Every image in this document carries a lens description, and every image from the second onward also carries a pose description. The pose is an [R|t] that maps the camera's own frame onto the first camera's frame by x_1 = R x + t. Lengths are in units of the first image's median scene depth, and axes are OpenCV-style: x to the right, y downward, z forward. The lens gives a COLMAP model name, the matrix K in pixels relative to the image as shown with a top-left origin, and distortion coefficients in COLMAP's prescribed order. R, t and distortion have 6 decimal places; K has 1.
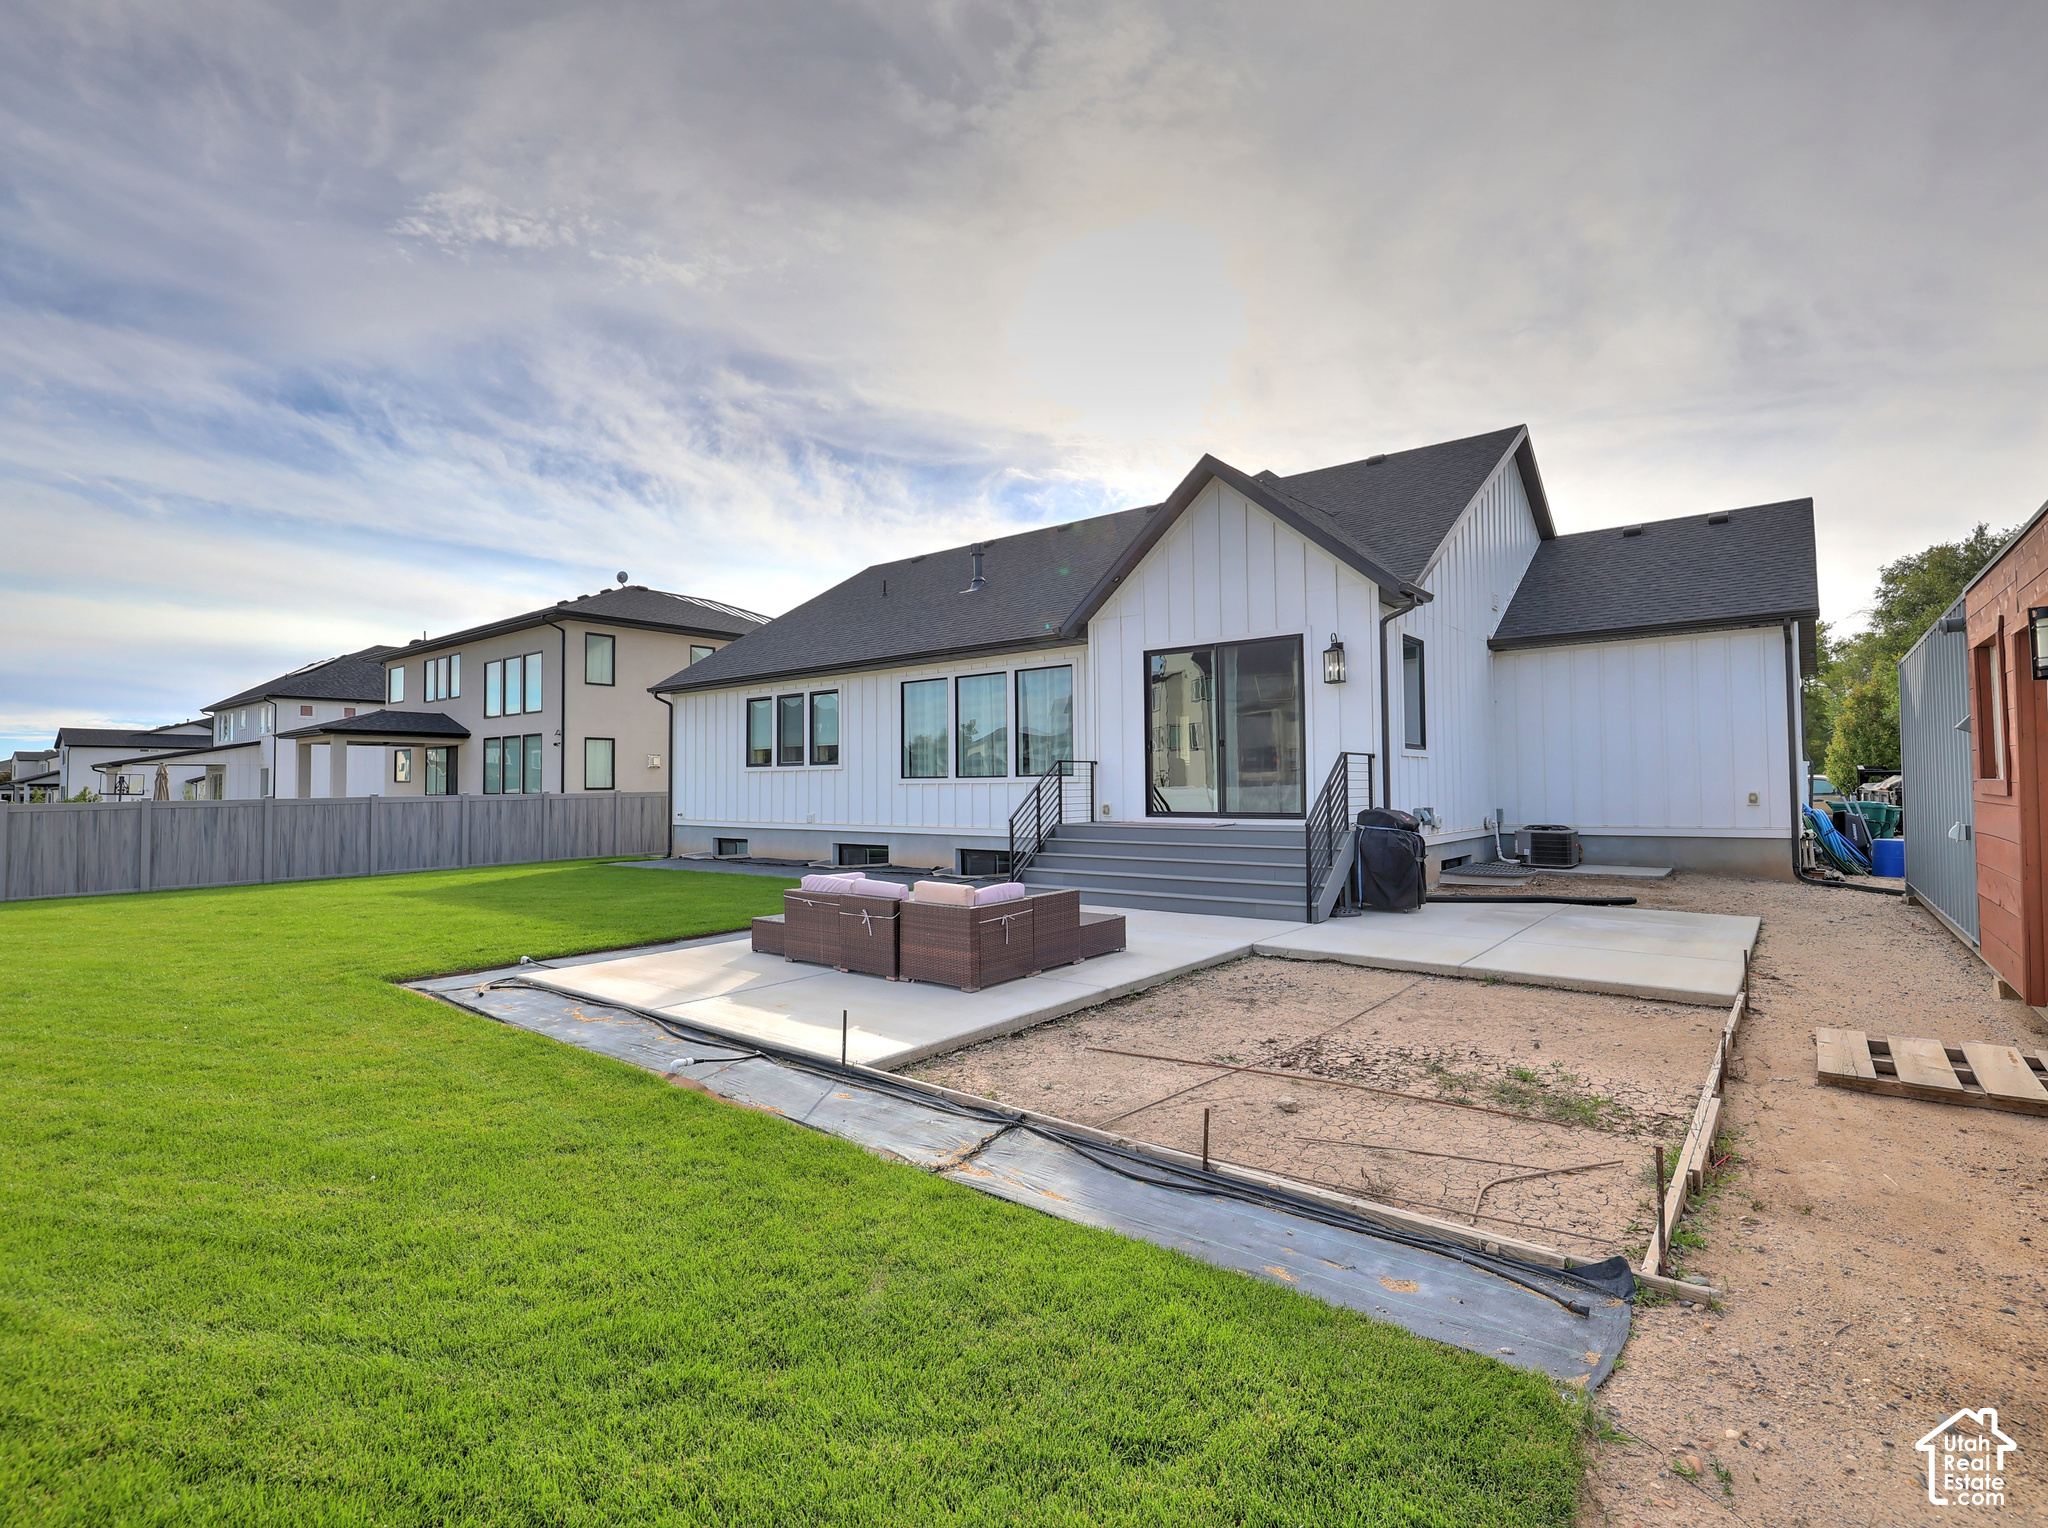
lens RADIAL K [[955.1, 0, 1024.0], [0, 955.1, 764.0], [0, 0, 1]] dist [-0.039486, 0.000020]
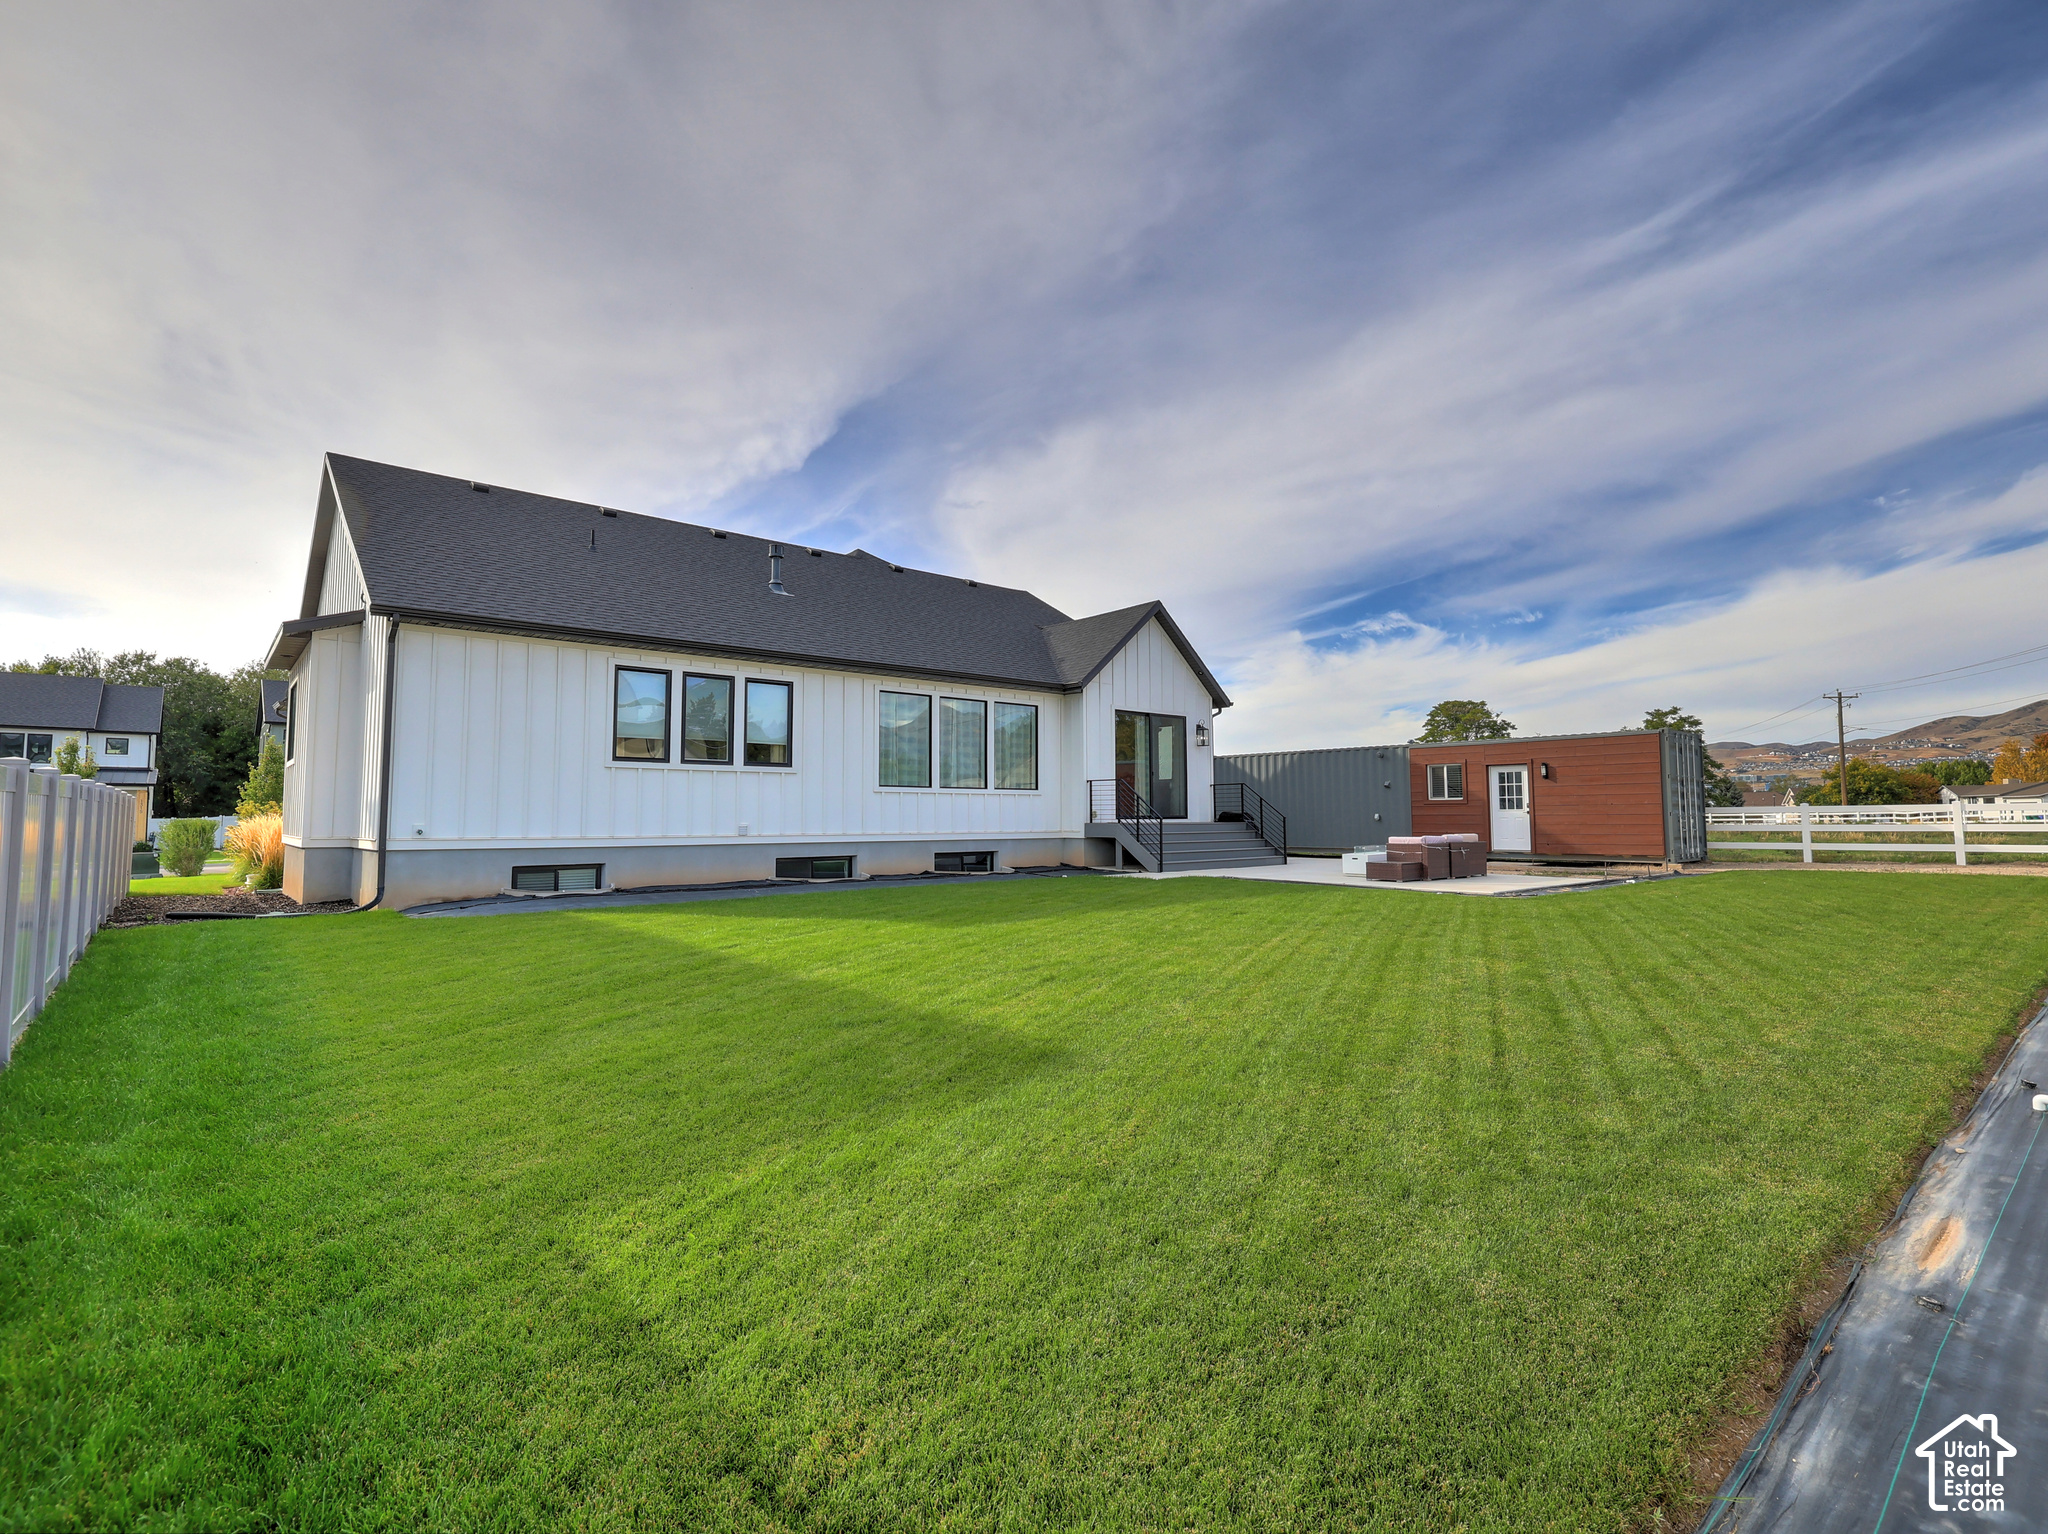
lens RADIAL K [[963.6, 0, 1024.0], [0, 963.6, 767.0], [0, 0, 1]] dist [-0.002371, -0.000177]
pose [[0.205806, 0.059736, 0.976768, -1.012485], [-0.021334, 0.998172, -0.056550, 0.045601], [-0.978360, -0.009200, 0.206704, 0.598130]]
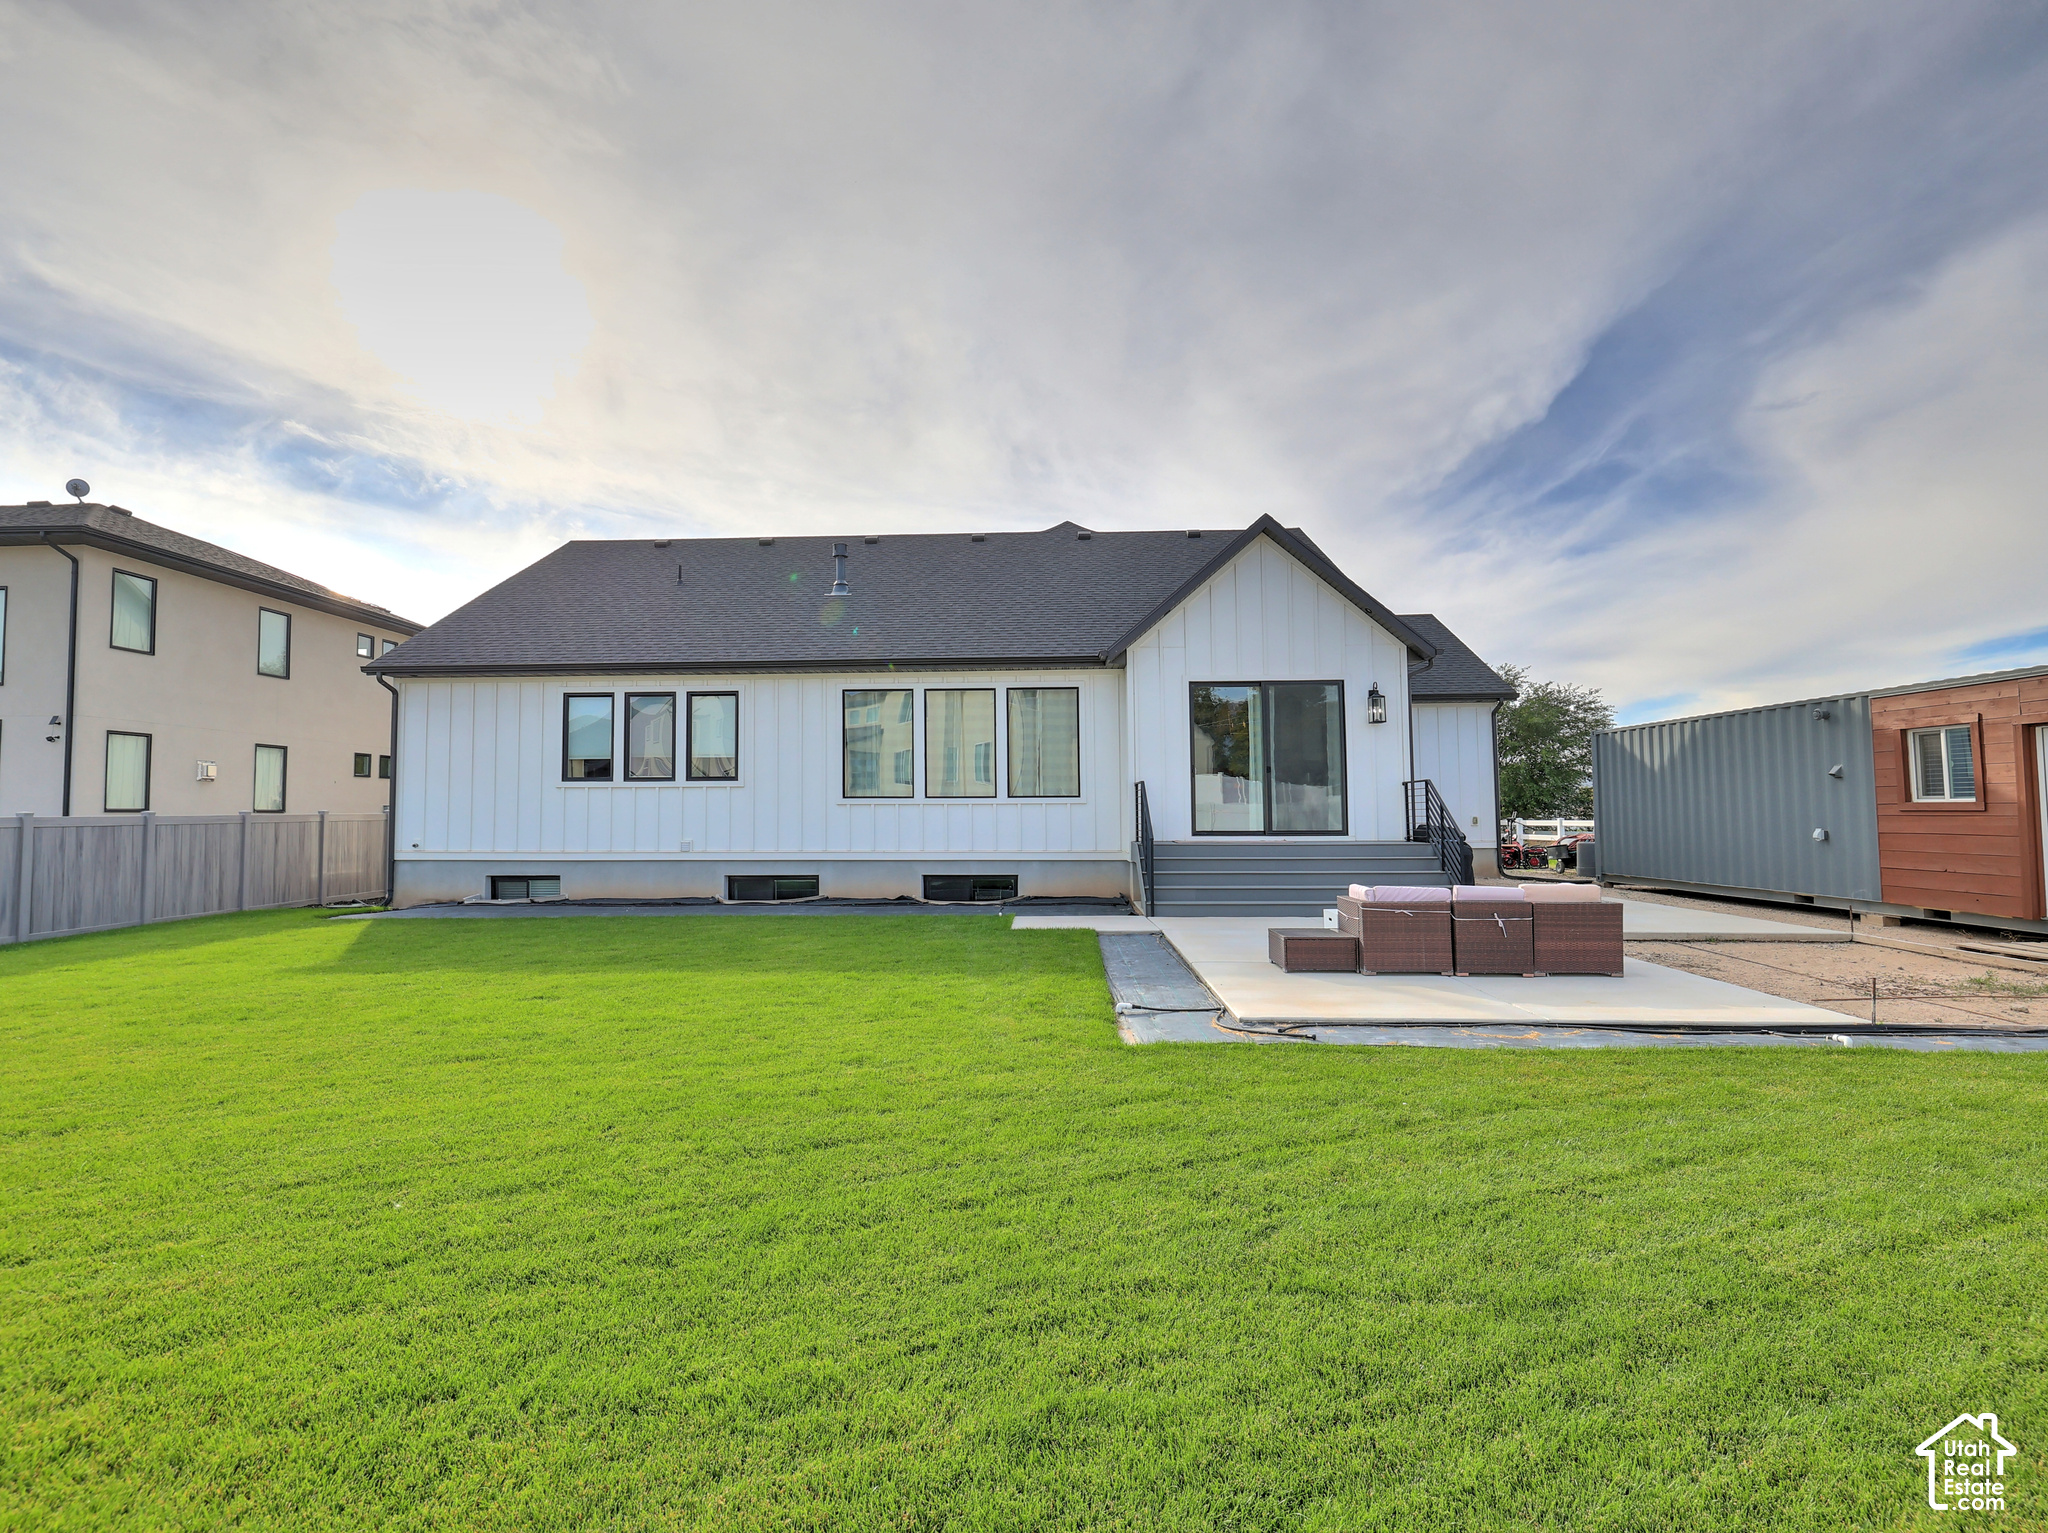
lens RADIAL K [[963.6, 0, 1024.0], [0, 963.6, 766.5], [0, 0, 1]] dist [-0.002371, -0.000177]
pose [[0.820827, 0.031967, 0.570282, -0.467532], [-0.015915, 0.999325, -0.033110, 0.011890], [-0.570956, 0.018101, 0.820781, 0.156121]]
